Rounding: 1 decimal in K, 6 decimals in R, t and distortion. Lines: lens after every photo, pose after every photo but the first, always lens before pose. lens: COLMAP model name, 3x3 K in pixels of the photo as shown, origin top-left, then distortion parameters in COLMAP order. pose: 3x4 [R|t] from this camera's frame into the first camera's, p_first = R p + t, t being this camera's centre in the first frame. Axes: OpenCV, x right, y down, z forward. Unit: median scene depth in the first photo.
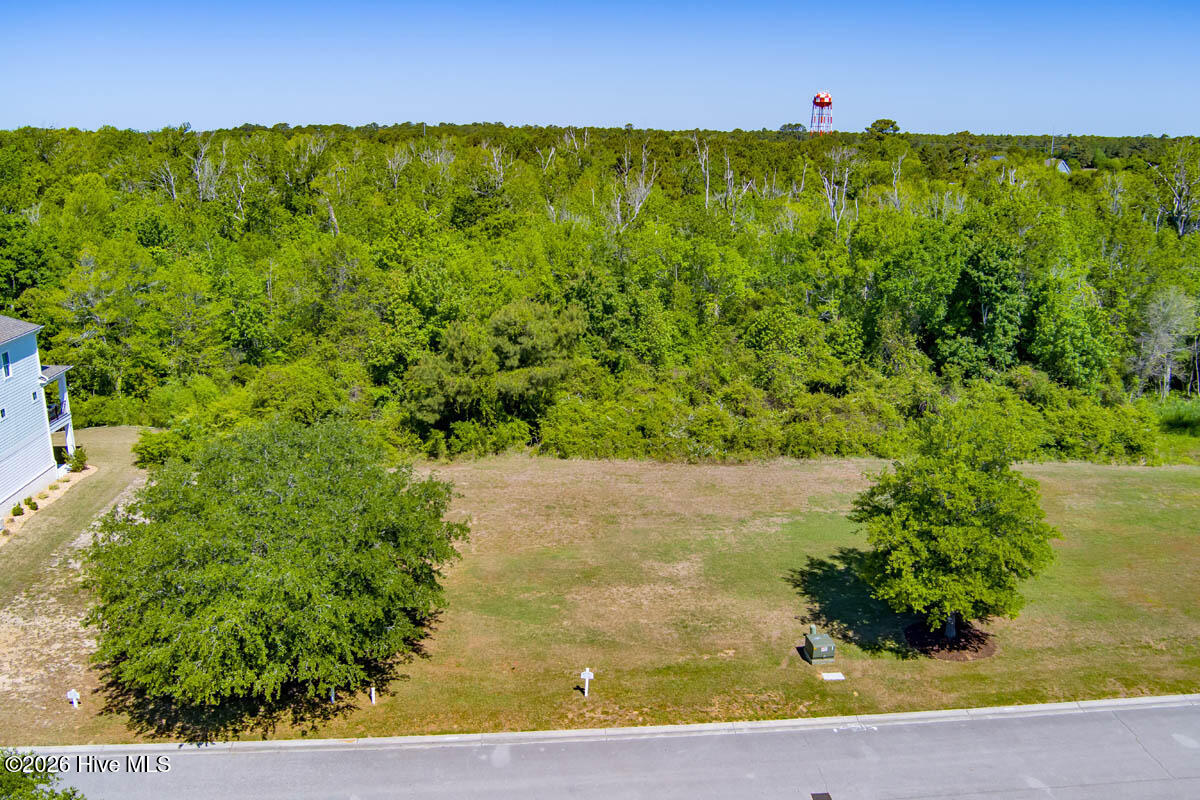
lens RADIAL K [[973.0, 0, 600.0], [0, 973.0, 400.0], [0, 0, 1]] dist [-0.042885, -0.003049]
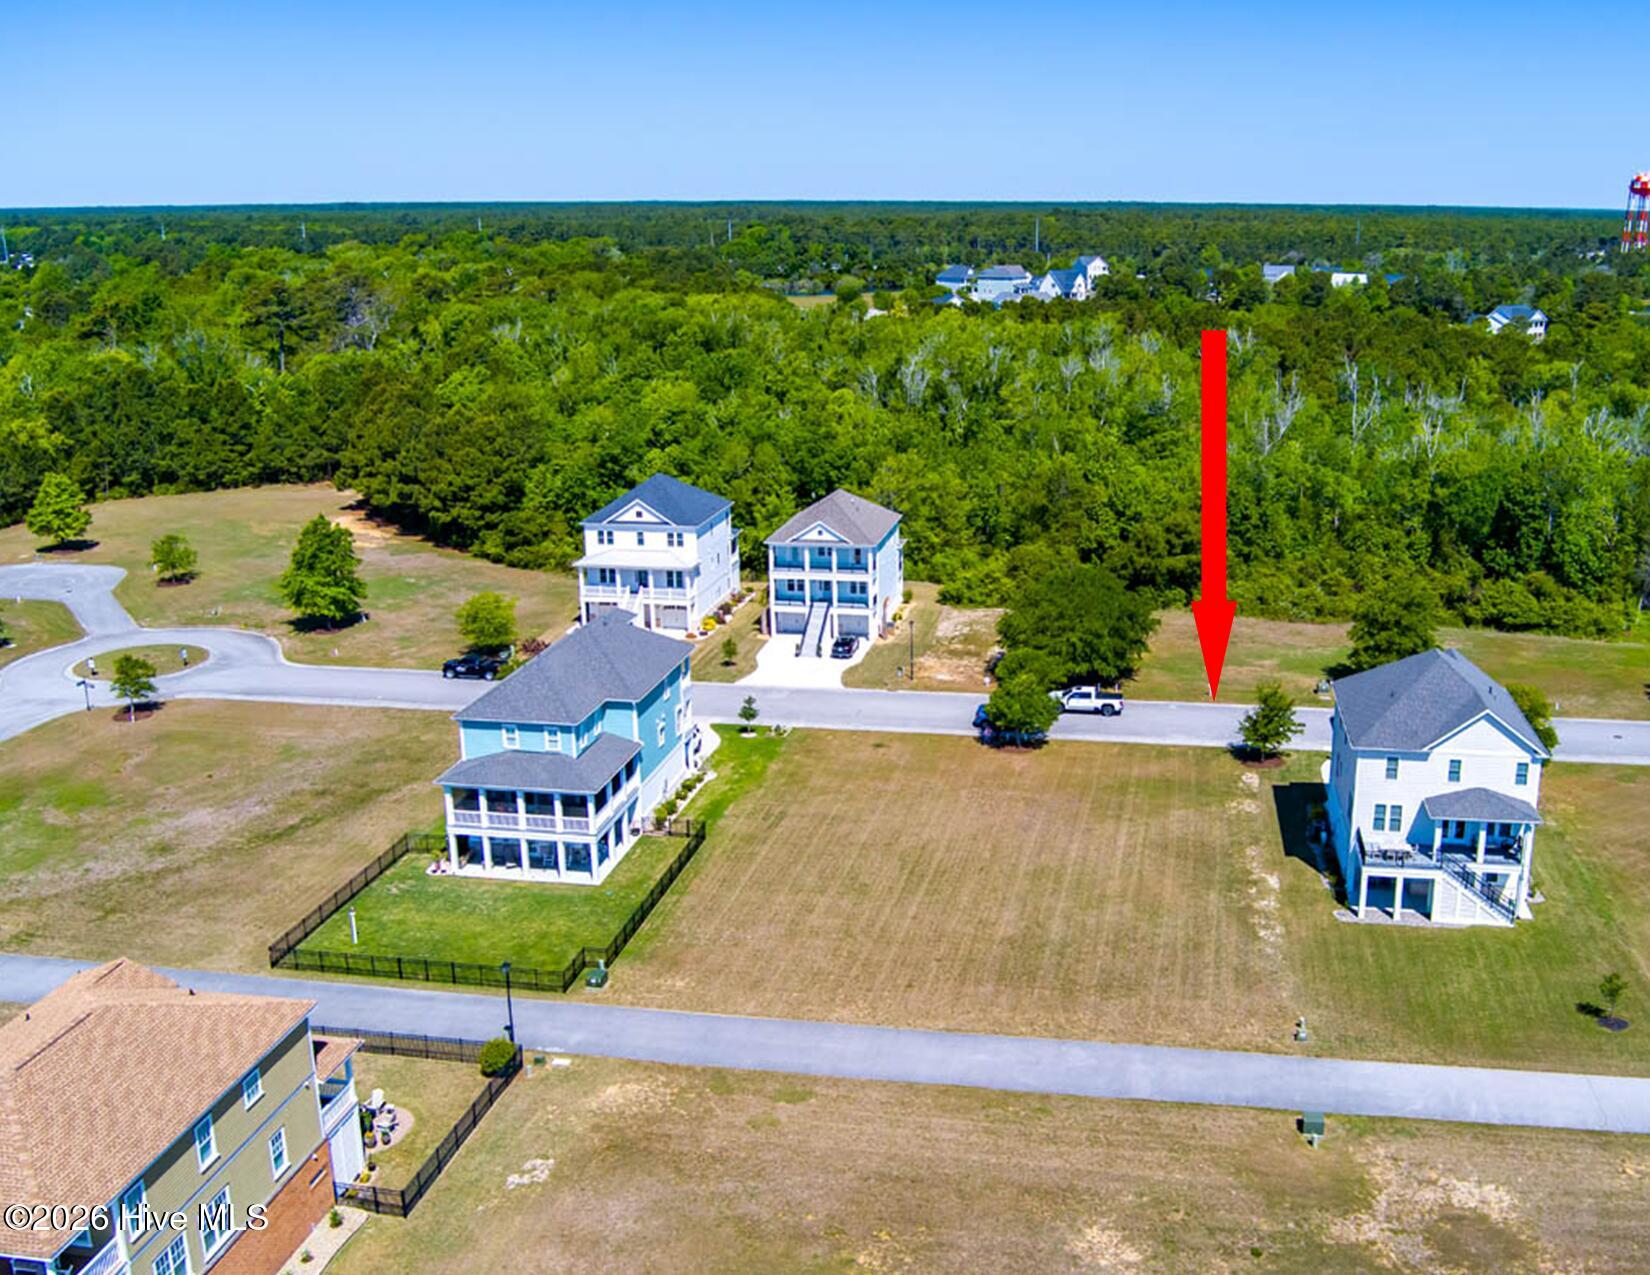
lens RADIAL K [[2358.7, 0, 825.0], [0, 2358.7, 637.5], [0, 0, 1]] dist [-0.086606, 0.068319]
pose [[0.977311, 0.054612, -0.204649, 0.125924], [-0.057979, 0.998263, -0.010490, 0.158690], [0.203721, 0.022117, 0.978779, -2.572614]]
